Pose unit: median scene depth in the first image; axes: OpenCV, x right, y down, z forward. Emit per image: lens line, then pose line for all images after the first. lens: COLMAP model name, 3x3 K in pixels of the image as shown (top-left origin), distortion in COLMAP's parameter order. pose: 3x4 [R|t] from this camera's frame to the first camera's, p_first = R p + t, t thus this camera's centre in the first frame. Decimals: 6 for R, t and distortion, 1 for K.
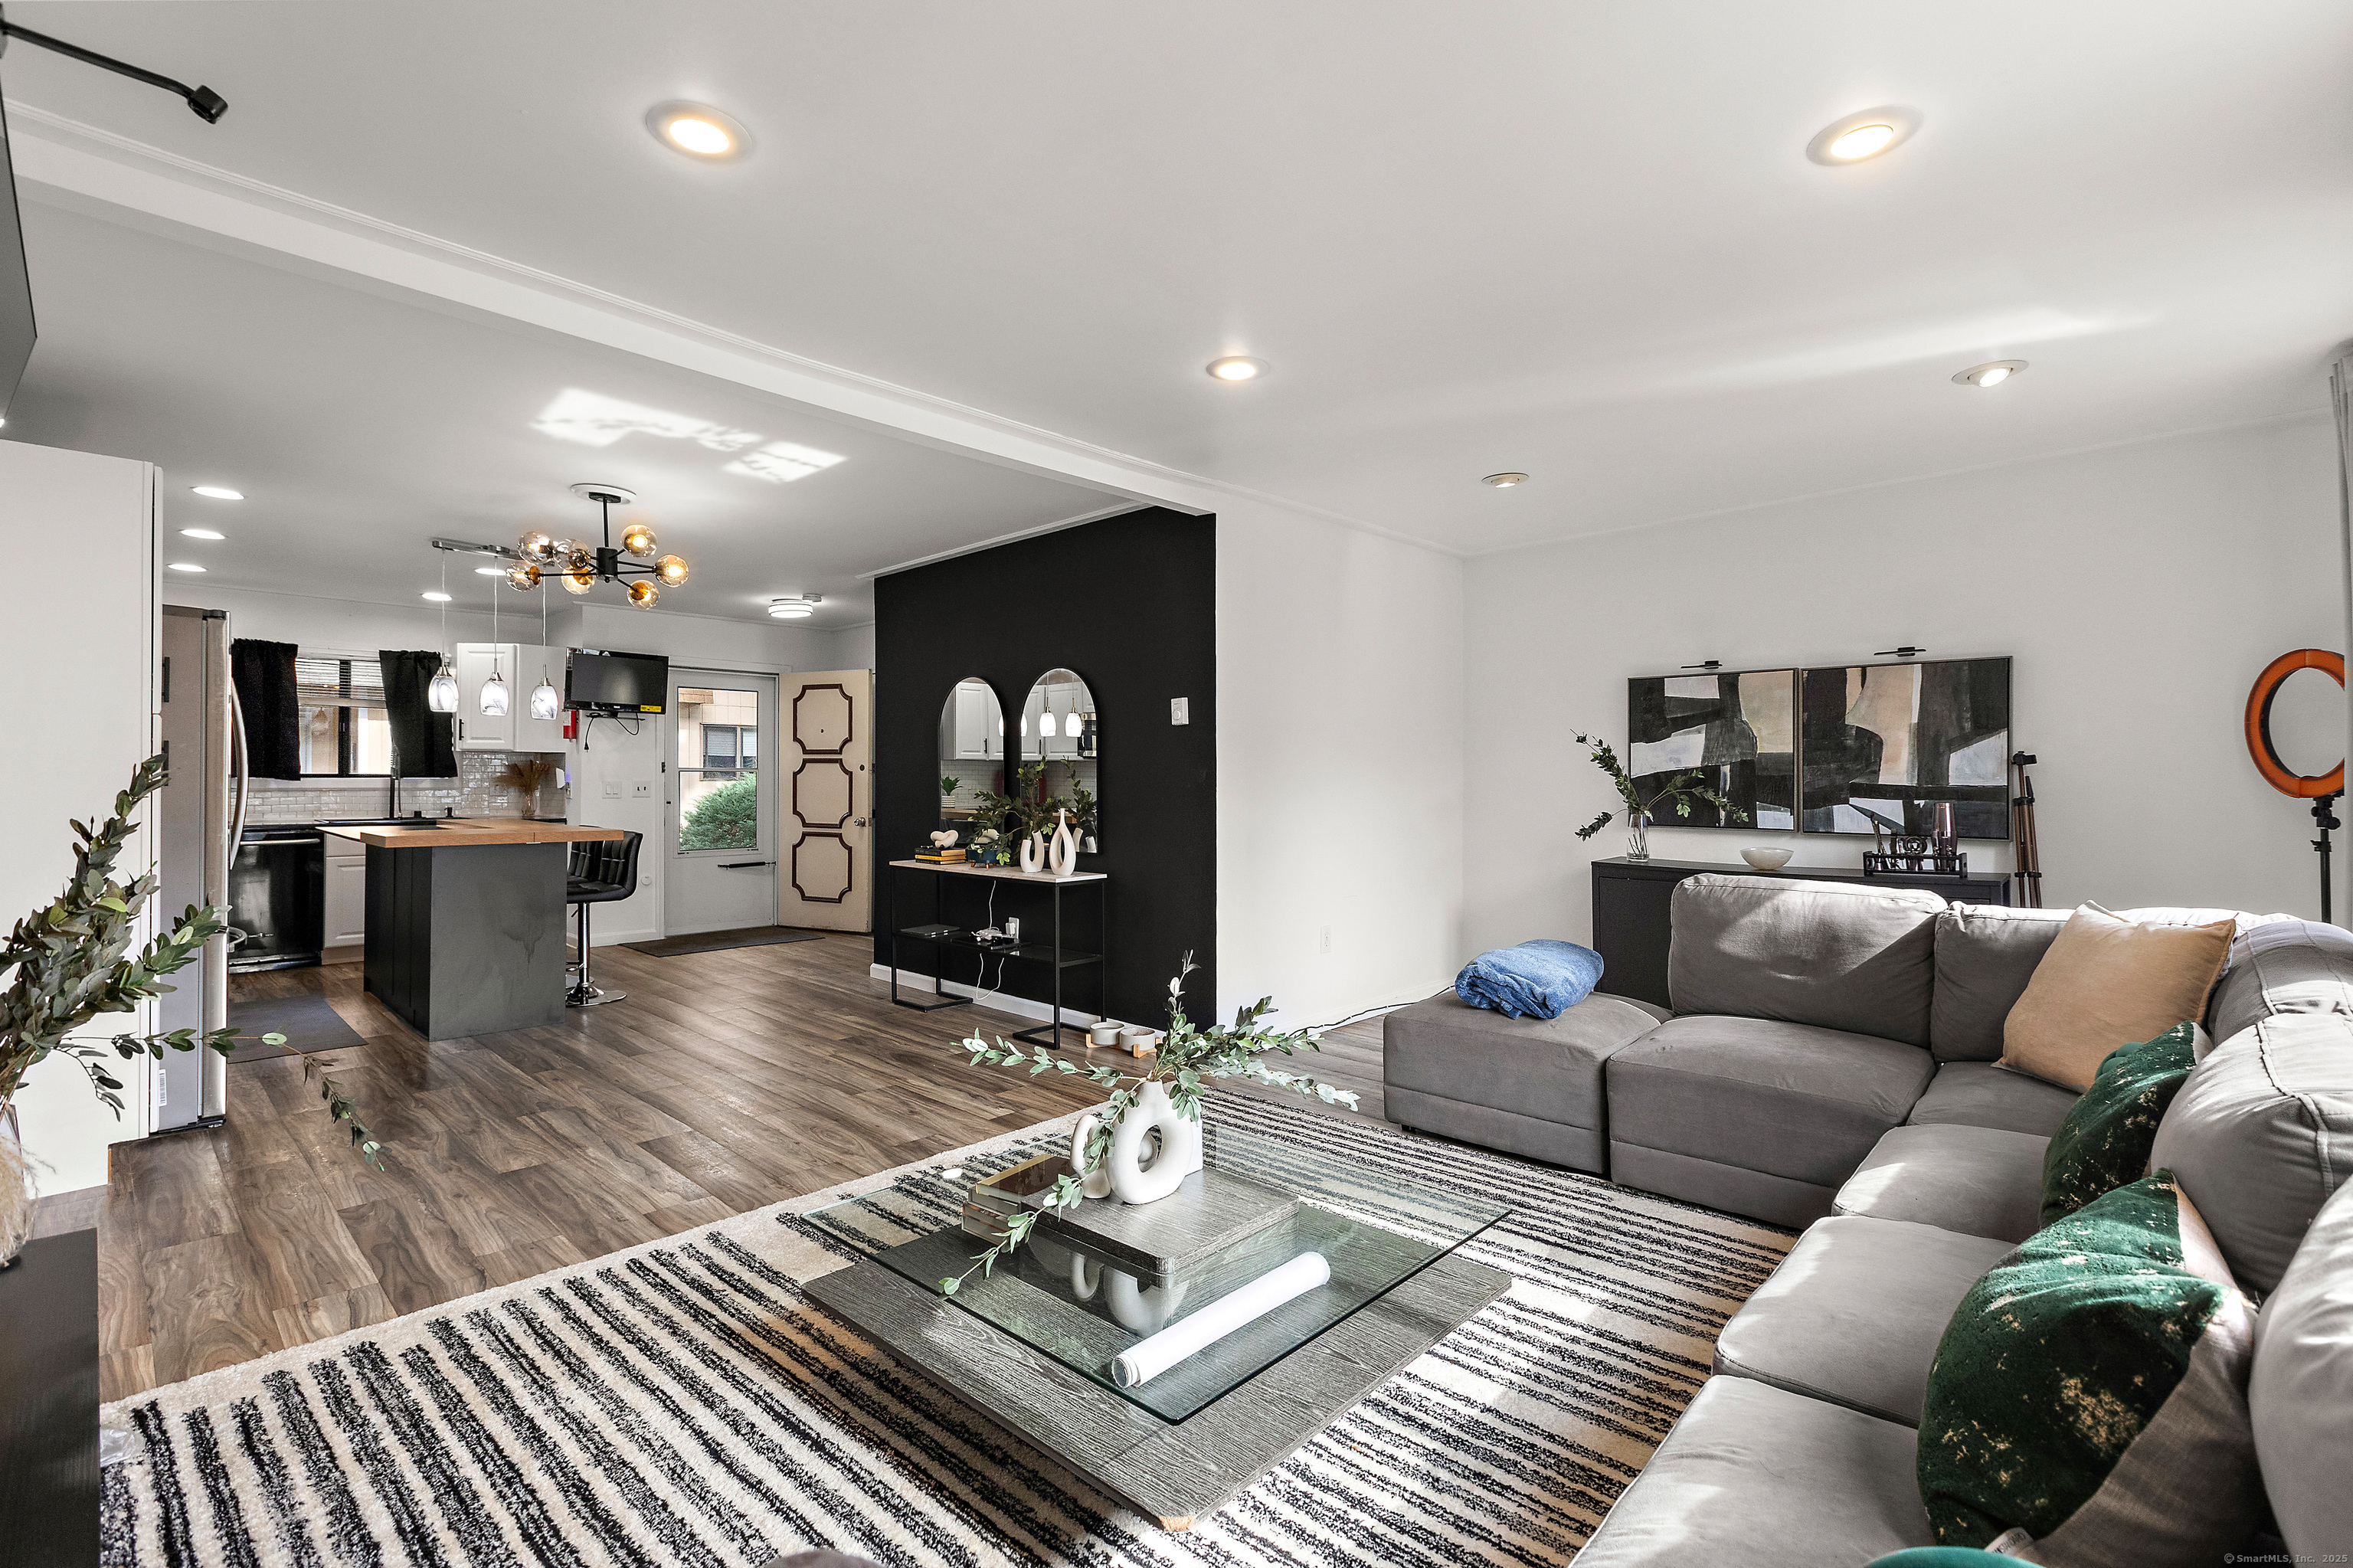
lens RADIAL K [[1053.6, 0, 1184.2], [0, 1053.6, 770.1], [0, 0, 1]] dist [0.002406, -0.000738]
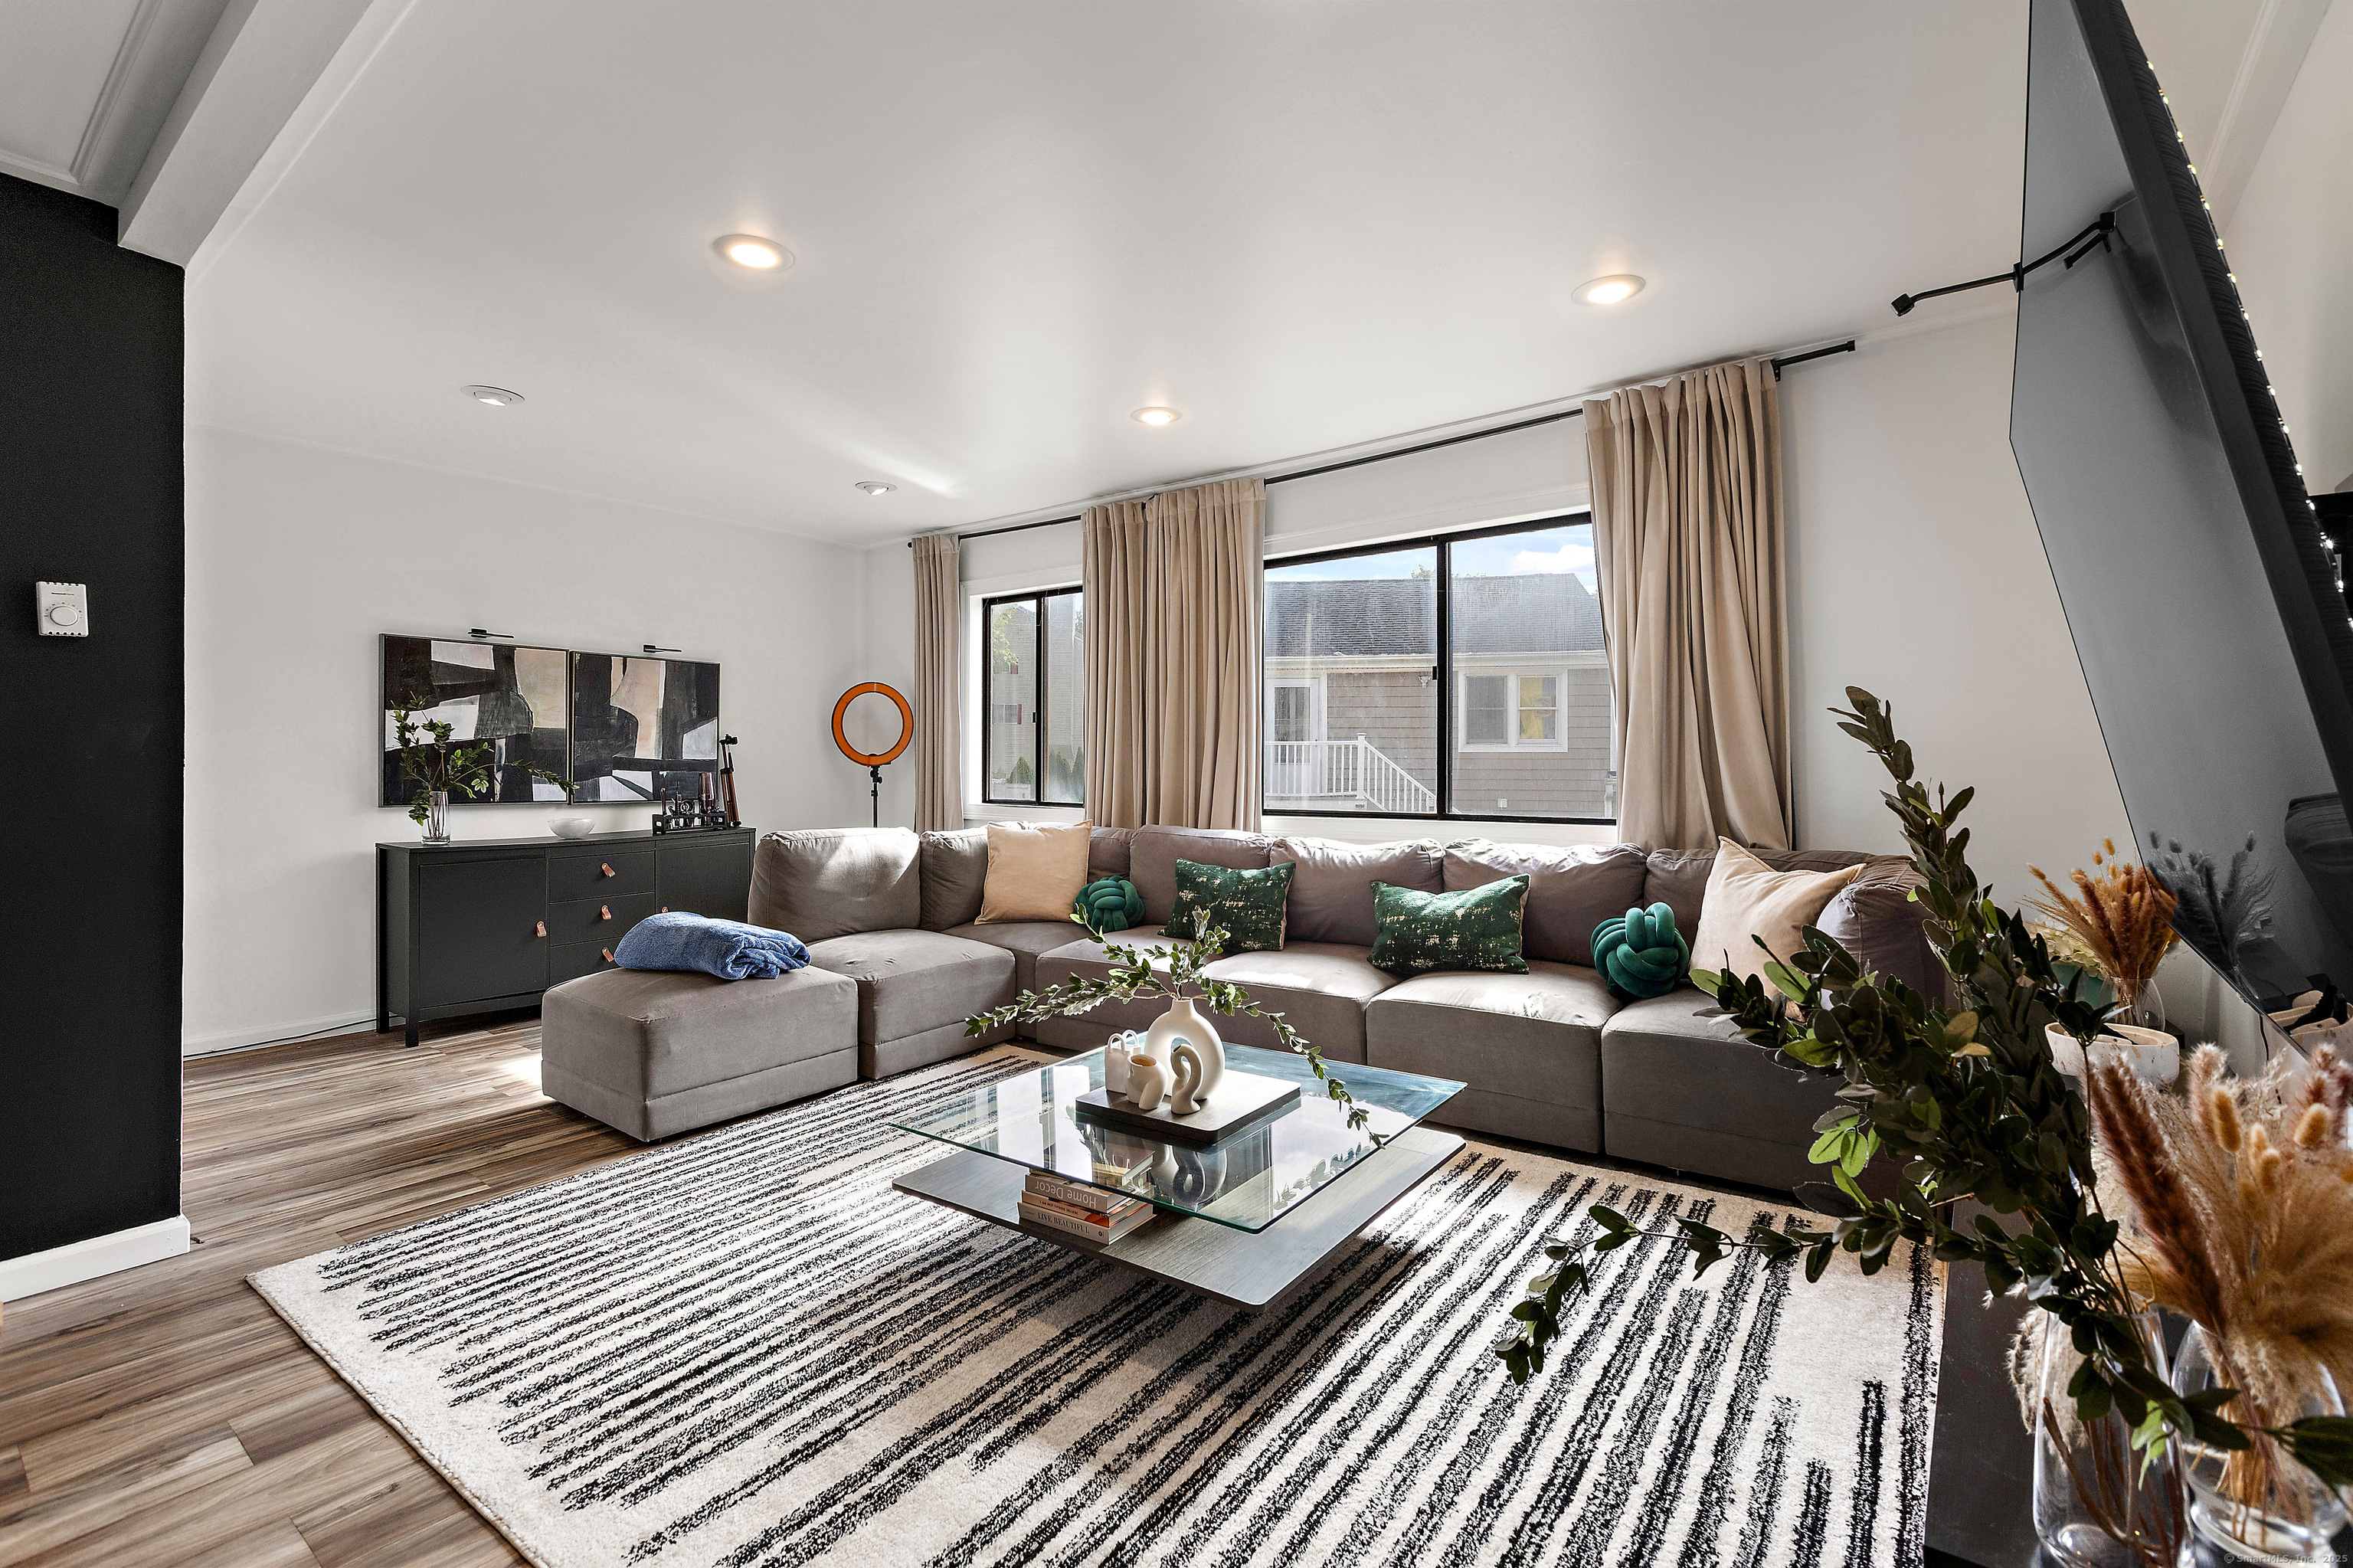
lens RADIAL K [[1053.6, 0, 1156.0], [0, 1053.6, 752.8], [0, 0, 1]] dist [0.002406, -0.000738]
pose [[-0.093259, 0.010170, 0.995590, -0.841821], [-0.009017, 0.999898, -0.011058, 0.022191], [-0.995601, -0.010009, -0.093158, 0.791128]]
